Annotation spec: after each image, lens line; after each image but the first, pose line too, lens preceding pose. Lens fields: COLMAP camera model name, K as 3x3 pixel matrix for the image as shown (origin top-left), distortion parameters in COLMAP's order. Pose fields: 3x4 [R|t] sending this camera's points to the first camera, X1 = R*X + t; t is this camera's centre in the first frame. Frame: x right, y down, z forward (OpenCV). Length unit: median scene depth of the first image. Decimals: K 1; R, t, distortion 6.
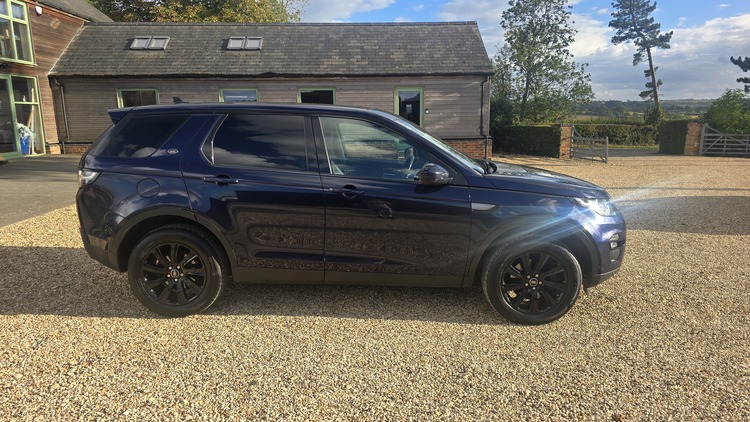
lens RADIAL K [[488.1, 0, 378.3], [0, 488.1, 211.3], [0, 0, 1]] dist [0.030564, -0.032243]
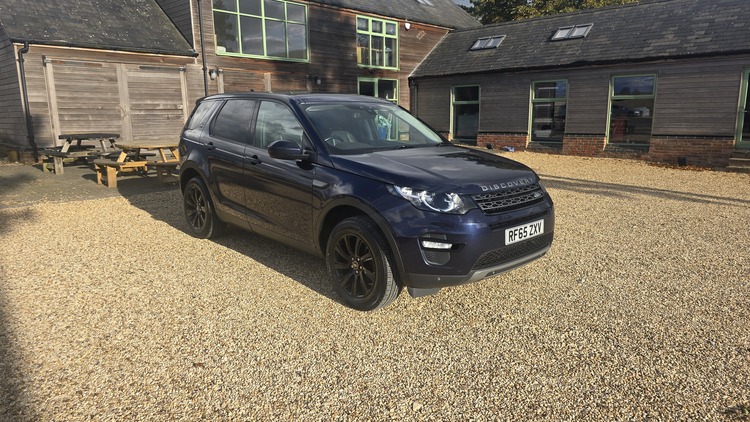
lens RADIAL K [[488.1, 0, 378.3], [0, 488.1, 211.3], [0, 0, 1]] dist [0.030564, -0.032243]
pose [[0.704230, 0.136982, -0.696632, 0.194236], [-0.129286, 0.989547, 0.063884, -0.006191], [0.698101, 0.045076, 0.714579, 0.061110]]
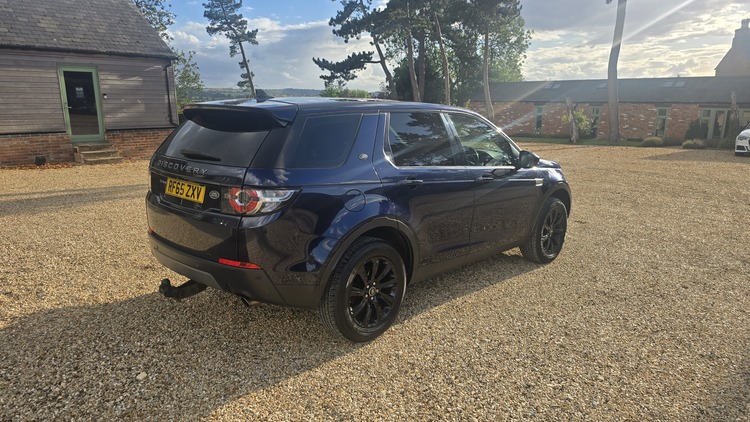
lens RADIAL K [[488.1, 0, 378.3], [0, 488.1, 211.3], [0, 0, 1]] dist [0.030564, -0.032243]
pose [[0.688216, -0.140903, 0.711692, -0.206786], [0.121153, 0.989505, 0.078750, -0.017607], [-0.715319, 0.032026, 0.698064, 0.073696]]
